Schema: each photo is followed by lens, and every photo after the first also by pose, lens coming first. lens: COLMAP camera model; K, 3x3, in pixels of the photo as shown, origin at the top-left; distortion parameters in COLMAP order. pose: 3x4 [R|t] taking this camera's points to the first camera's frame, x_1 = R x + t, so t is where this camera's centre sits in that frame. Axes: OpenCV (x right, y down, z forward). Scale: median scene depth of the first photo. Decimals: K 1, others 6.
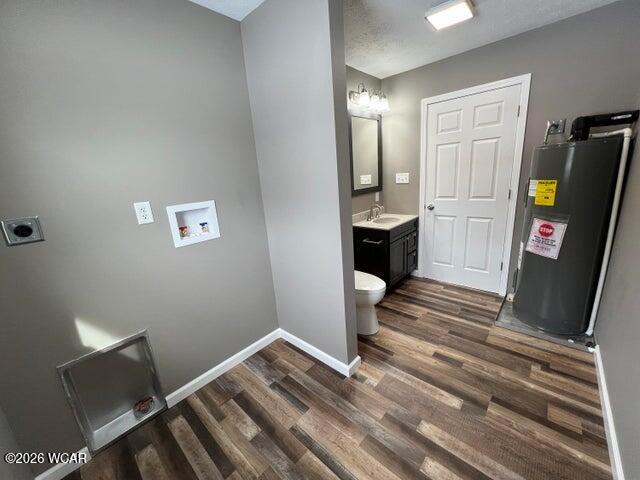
lens RADIAL K [[255.8, 0, 322.3], [0, 255.8, 241.8], [0, 0, 1]] dist [-0.000484, 0.000225]
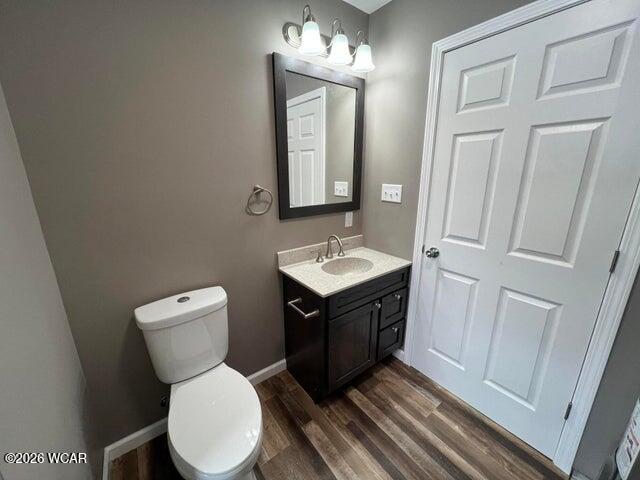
lens RADIAL K [[255.8, 0, 323.0], [0, 255.8, 241.2], [0, 0, 1]] dist [-0.000484, 0.000225]
pose [[0.980419, 0.116991, -0.158404, 0.279620], [-0.114815, 0.993124, 0.022856, -0.144011], [0.159988, -0.004222, 0.987110, 0.432929]]
